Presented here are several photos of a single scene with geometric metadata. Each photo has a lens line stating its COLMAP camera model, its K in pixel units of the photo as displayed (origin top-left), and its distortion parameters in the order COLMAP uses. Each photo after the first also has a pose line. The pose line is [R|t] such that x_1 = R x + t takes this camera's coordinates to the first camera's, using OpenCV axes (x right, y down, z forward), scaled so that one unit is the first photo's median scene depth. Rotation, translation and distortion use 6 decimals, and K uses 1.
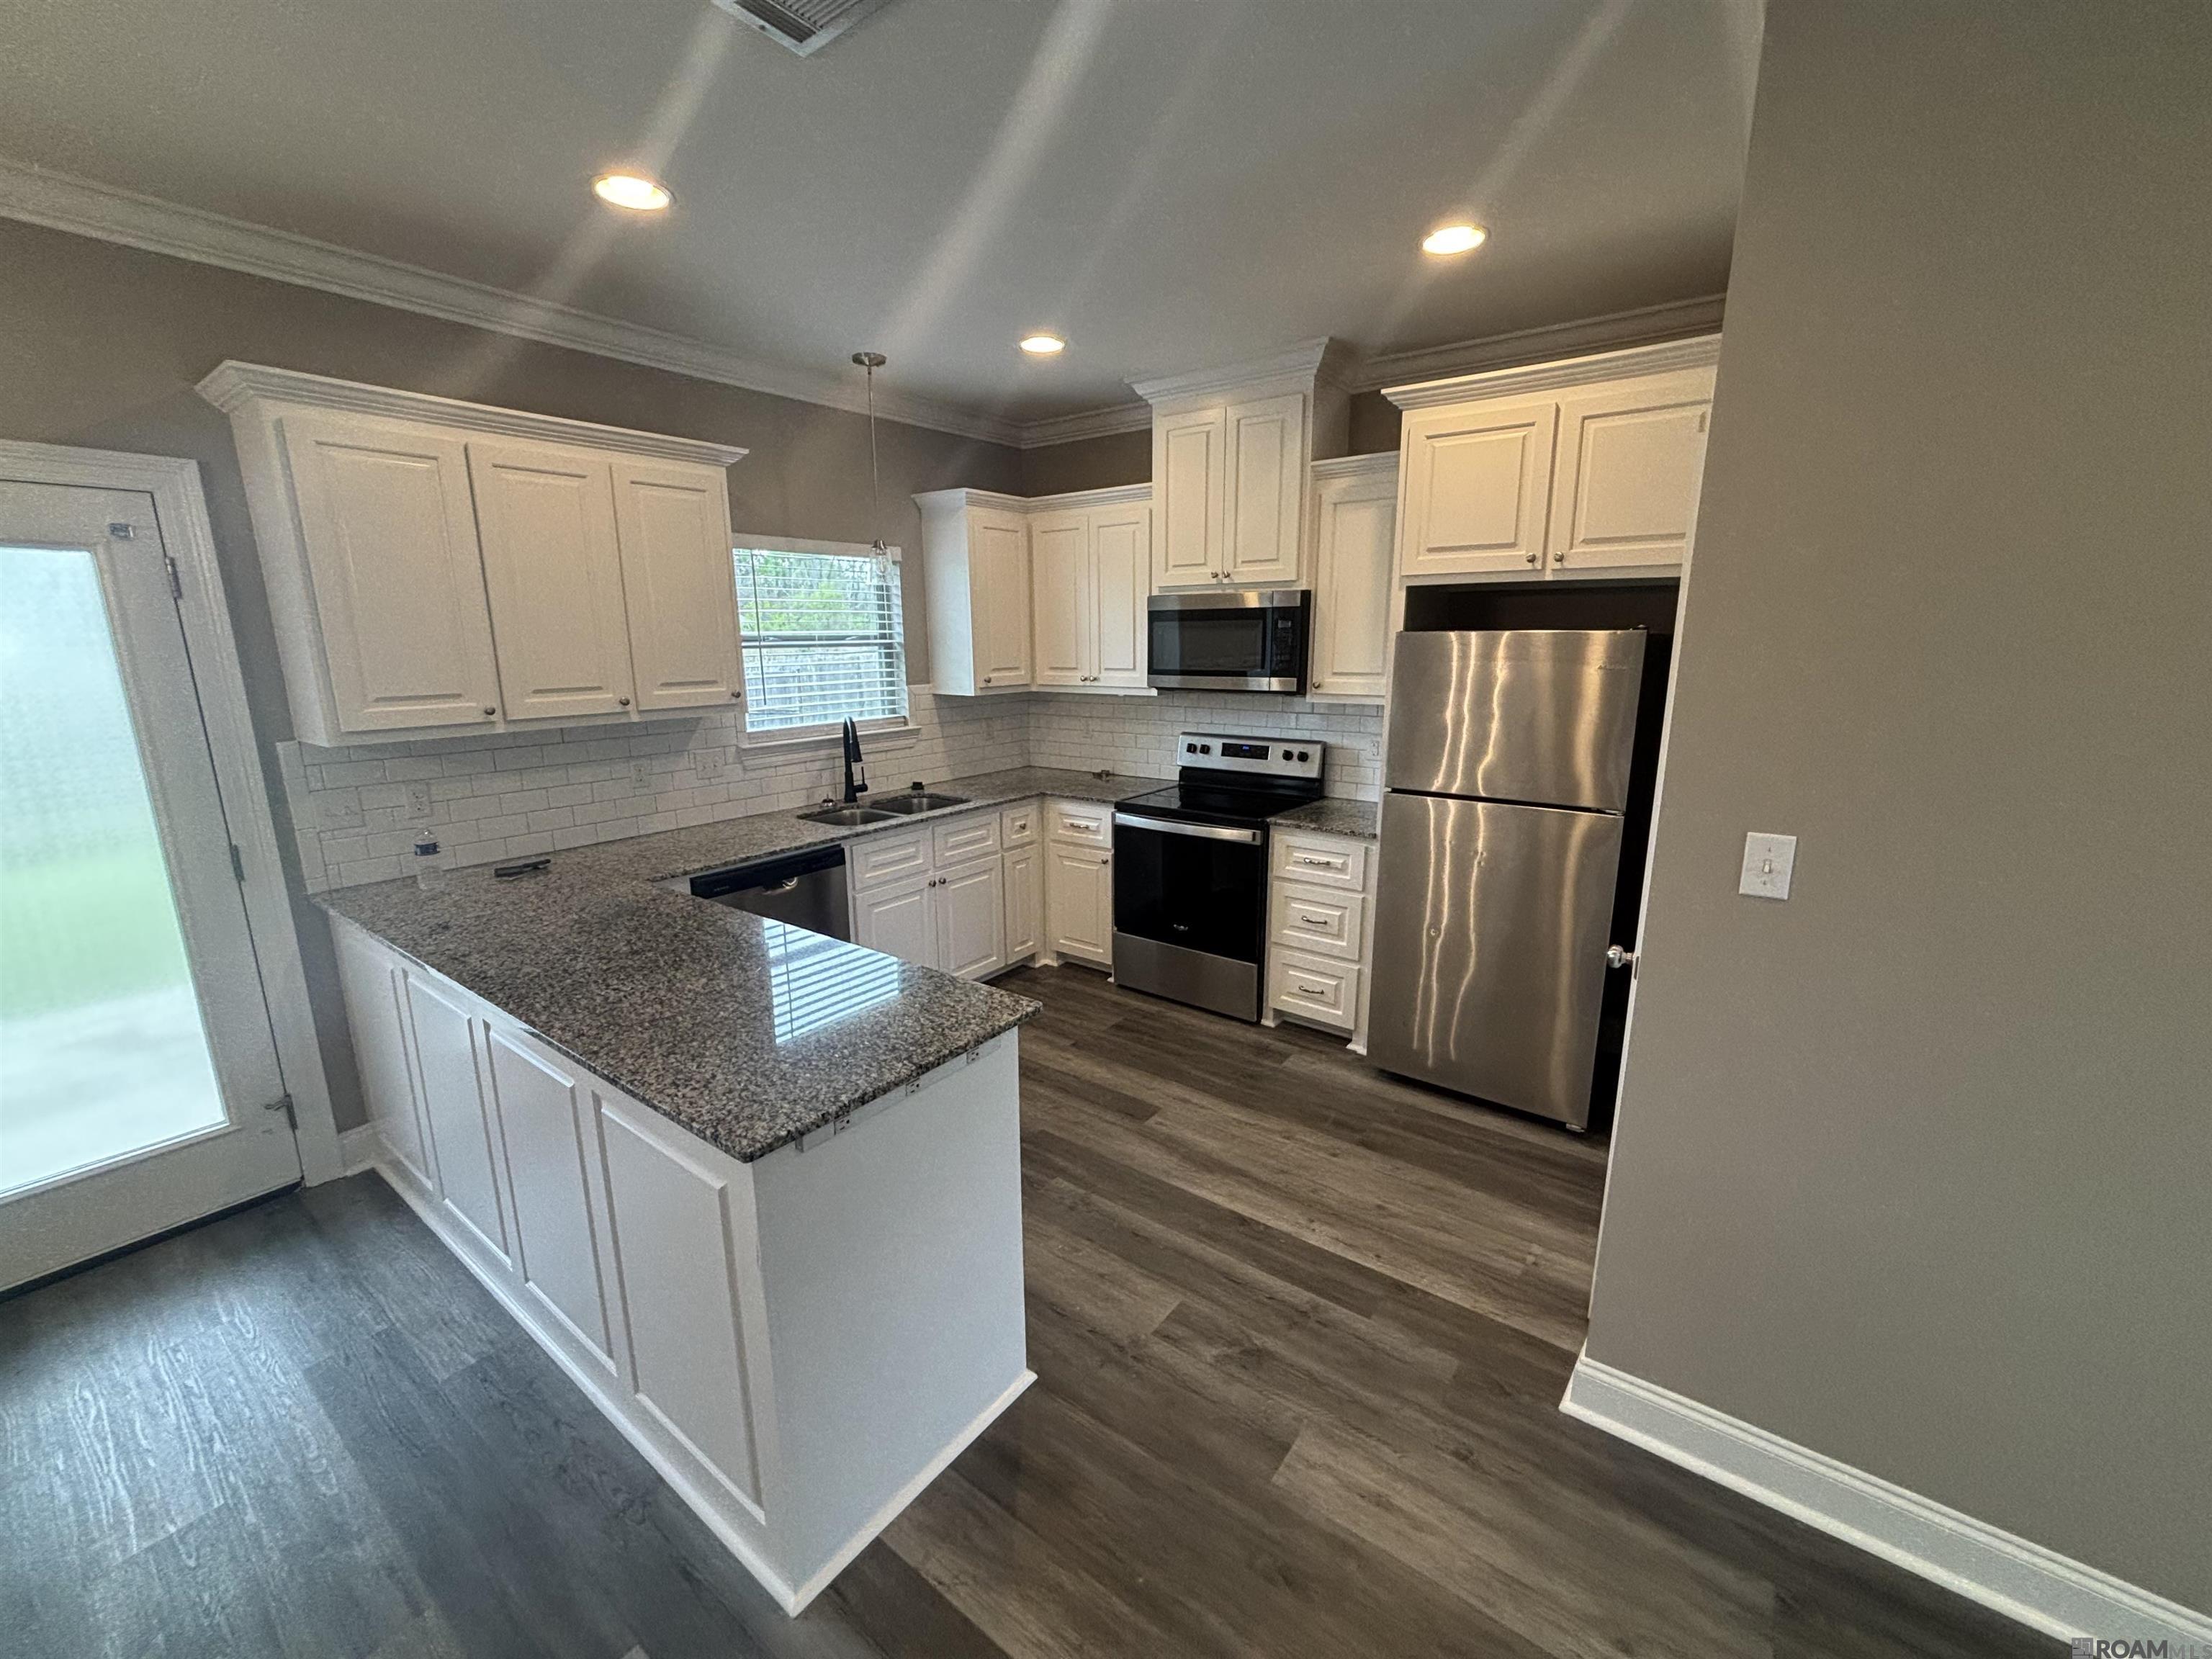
lens RADIAL K [[887.1, 0, 1095.6], [0, 887.1, 827.9], [0, 0, 1]] dist [0.021433, -0.028361]
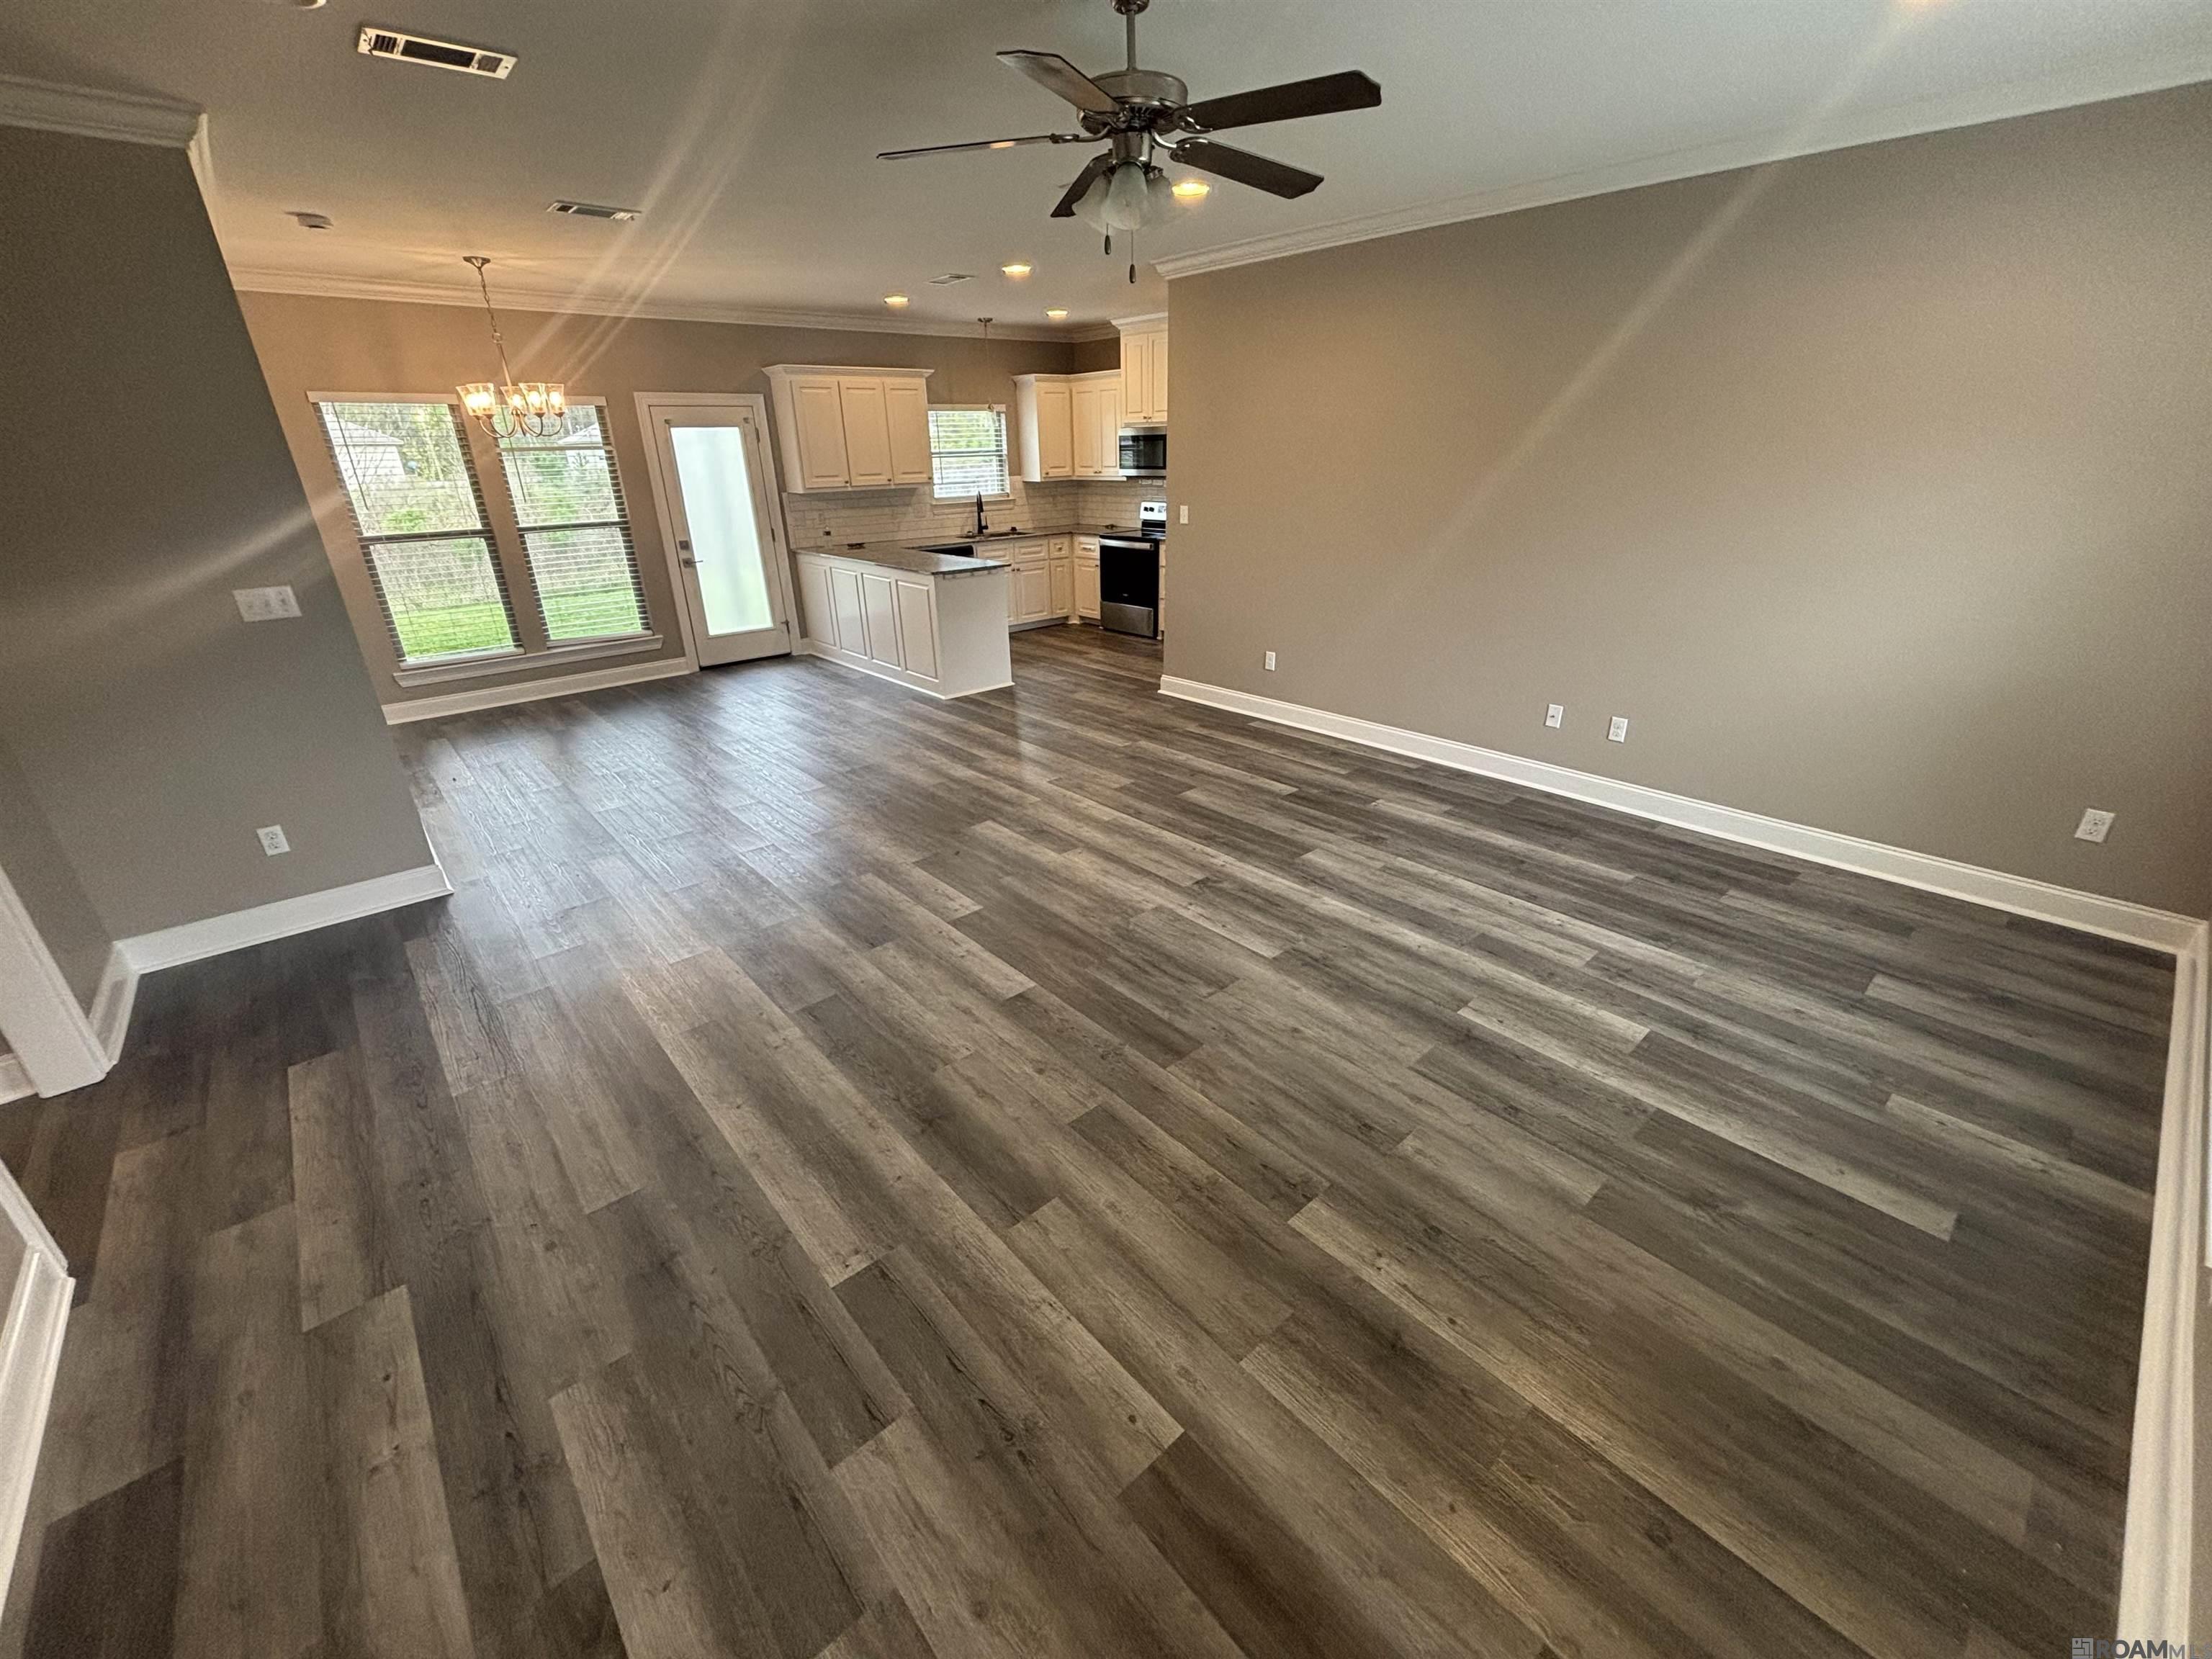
lens RADIAL K [[887.1, 0, 1095.6], [0, 887.1, 827.9], [0, 0, 1]] dist [0.021433, -0.028361]
pose [[0.979128, 0.069258, -0.191078, 0.499044], [-0.030063, 0.979159, 0.200858, 0.248269], [0.201007, -0.190921, 0.960804, -1.250206]]
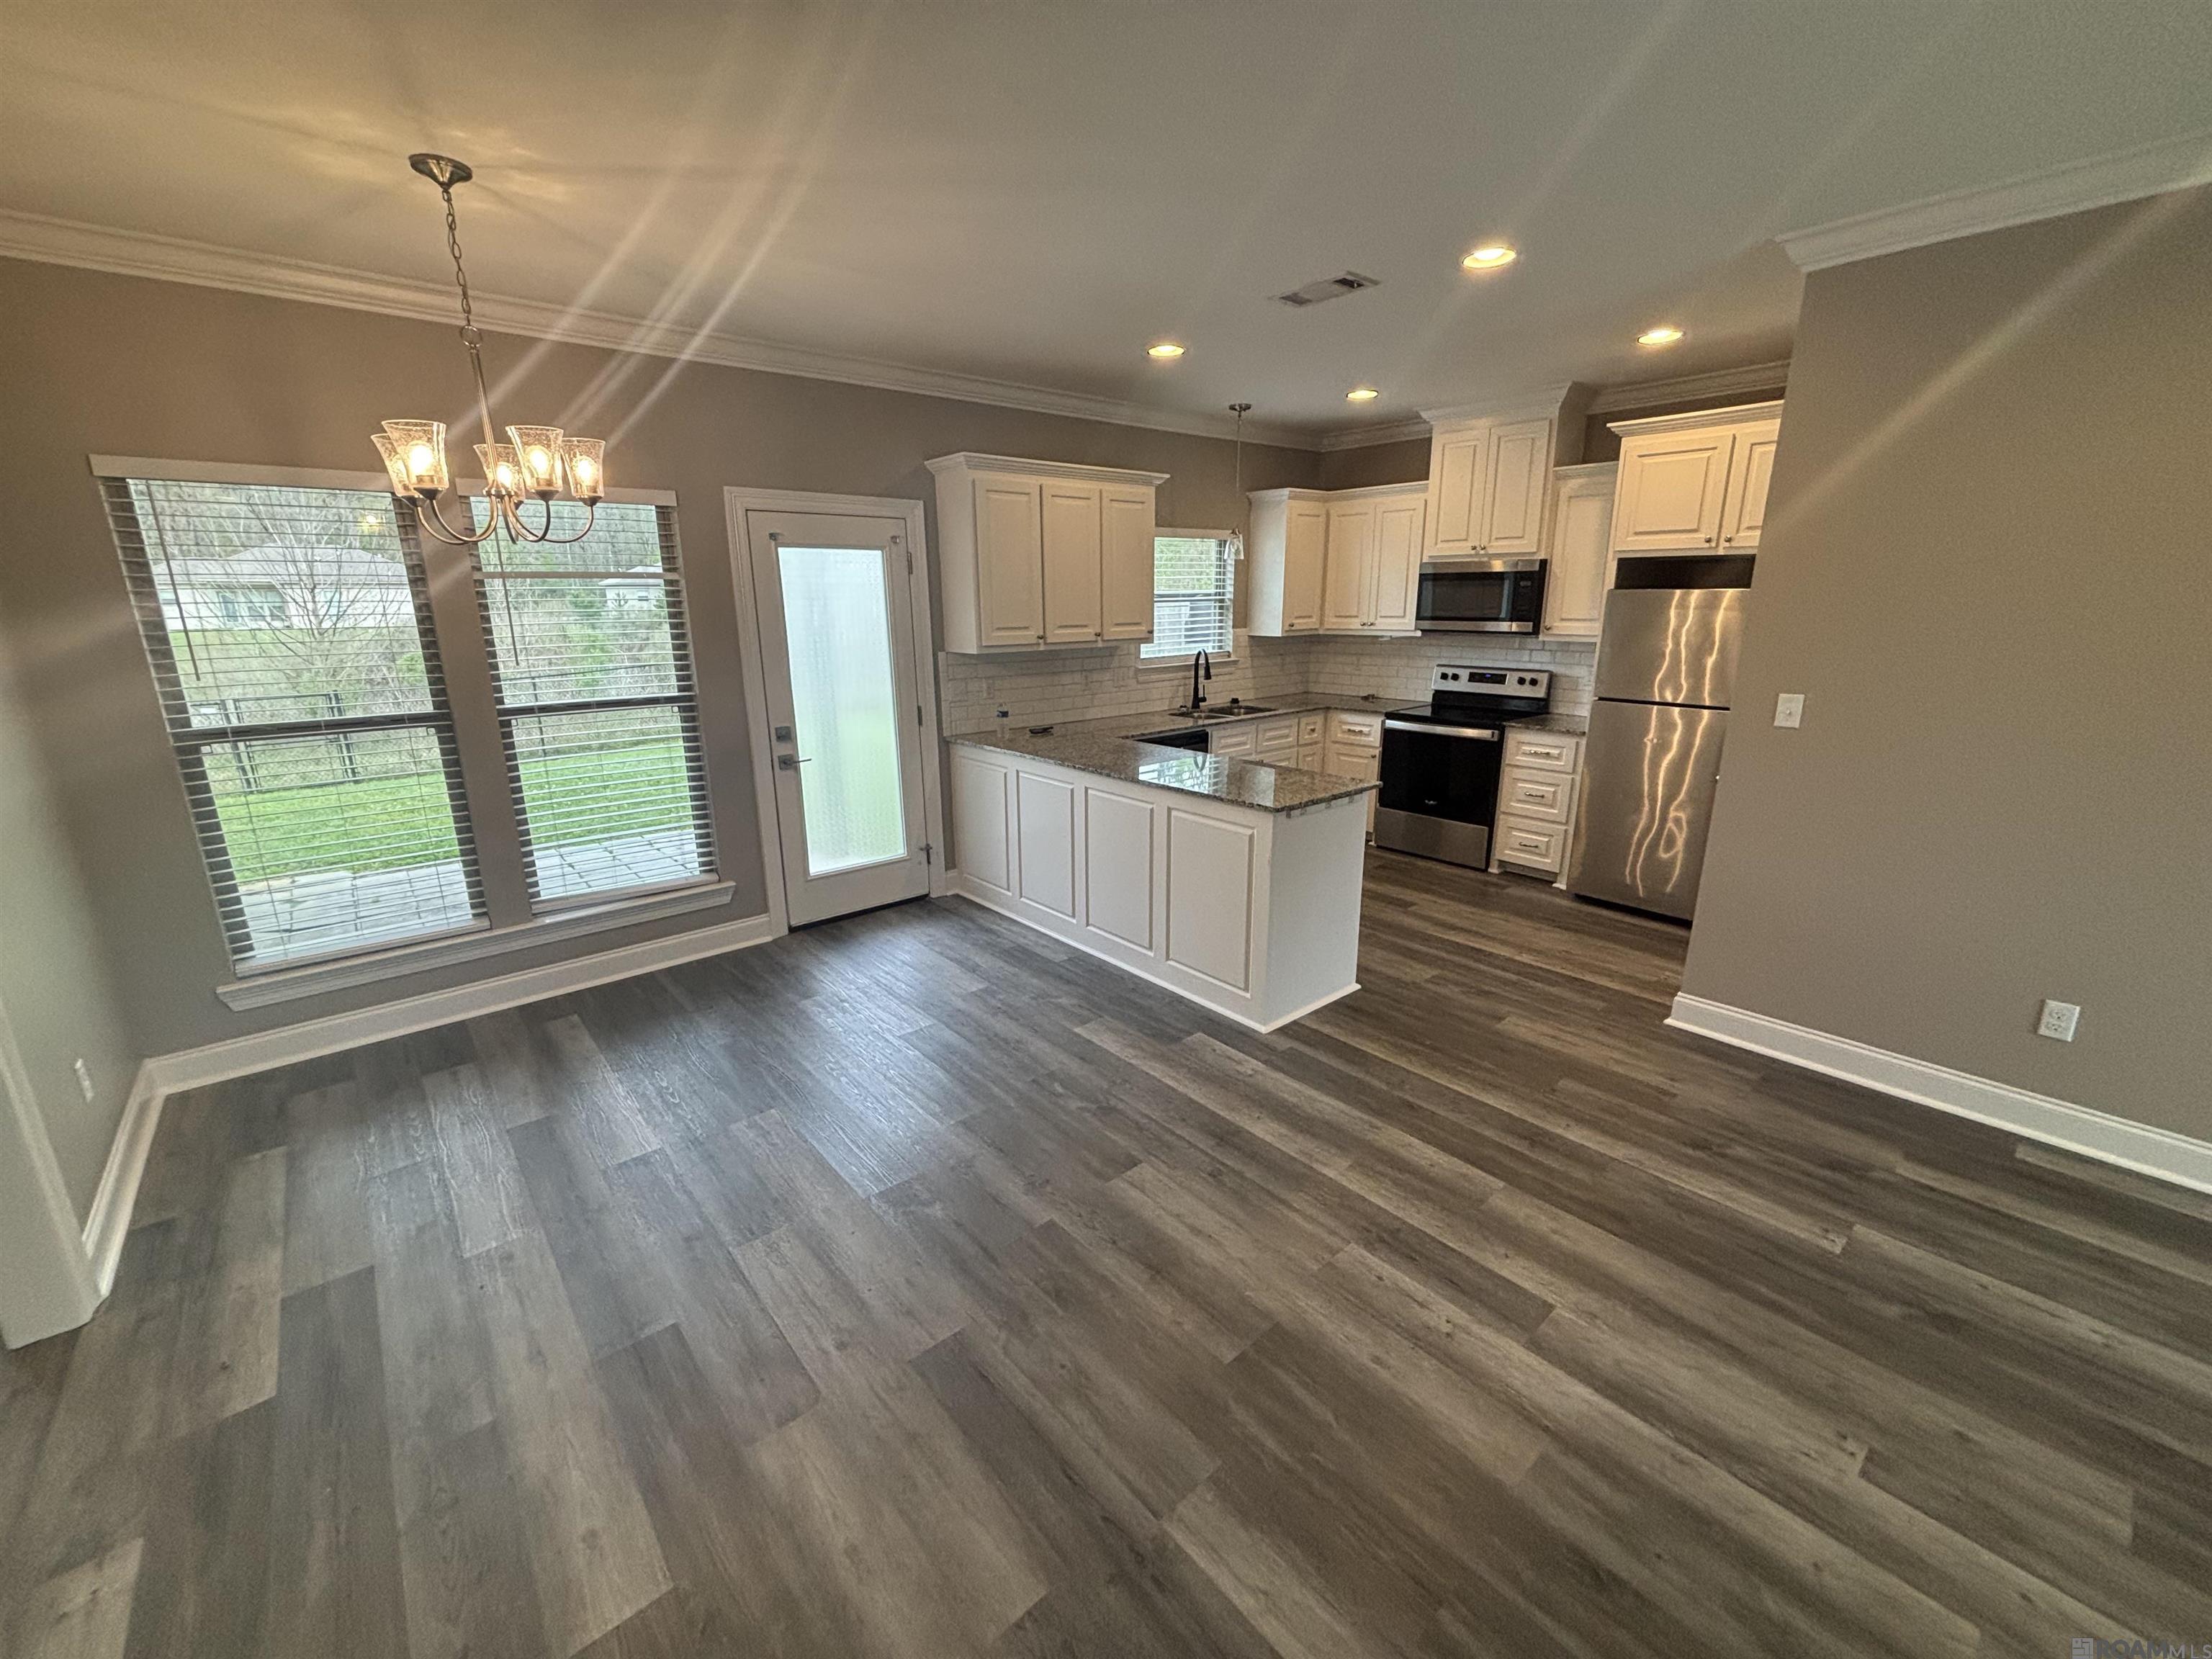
lens RADIAL K [[887.1, 0, 1095.6], [0, 887.1, 827.9], [0, 0, 1]] dist [0.021433, -0.028361]
pose [[0.975257, 0.053759, -0.214439, -0.123368], [-0.044009, 0.997780, 0.049989, 0.111193], [0.216651, -0.039315, 0.975457, -0.515928]]
